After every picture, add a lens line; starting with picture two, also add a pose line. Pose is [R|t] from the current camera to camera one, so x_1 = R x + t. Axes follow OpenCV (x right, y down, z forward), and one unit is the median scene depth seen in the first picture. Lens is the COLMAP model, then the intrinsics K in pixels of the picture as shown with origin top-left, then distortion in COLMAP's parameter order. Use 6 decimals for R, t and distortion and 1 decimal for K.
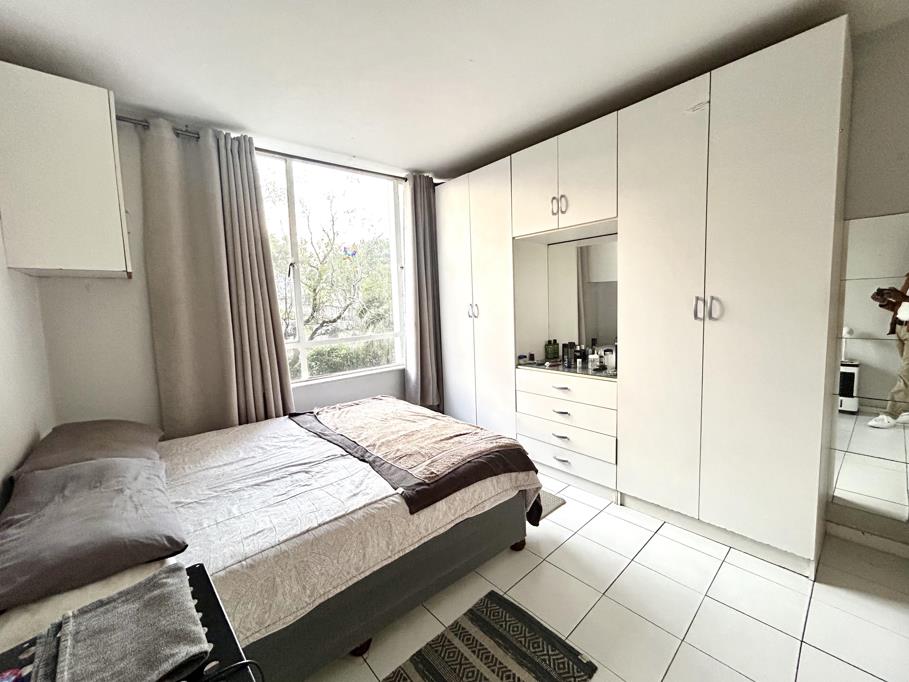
lens RADIAL K [[370.1, 0, 452.3], [0, 370.1, 339.3], [0, 0, 1]] dist [-0.002375, -0.000227]
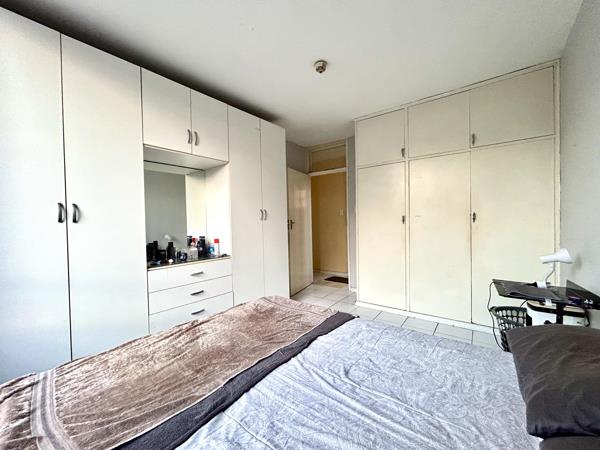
lens RADIAL K [[244.3, 0, 298.5], [0, 244.3, 223.9], [0, 0, 1]] dist [-0.002375, -0.000227]
pose [[-0.163995, 0.020701, 0.986244, -0.903801], [0.122356, 0.992486, -0.000487, 0.000664], [-0.978844, 0.120593, -0.165296, 1.109966]]
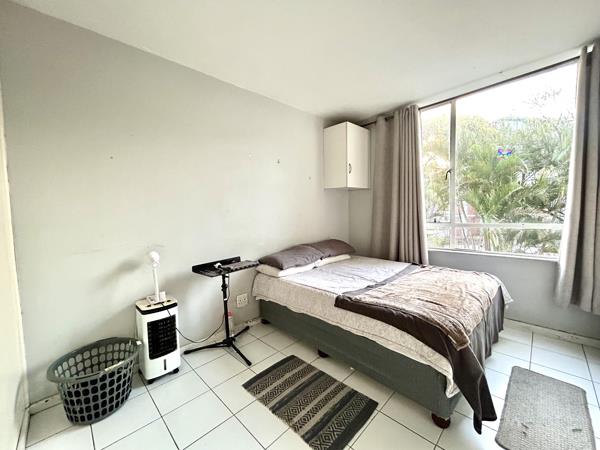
lens RADIAL K [[244.3, 0, 298.5], [0, 244.3, 223.9], [0, 0, 1]] dist [-0.002375, -0.000227]
pose [[0.042767, 0.079821, -0.995891, 0.910981], [-0.076086, 0.994169, 0.076415, -0.028586], [0.996184, 0.072505, 0.048591, 0.591730]]
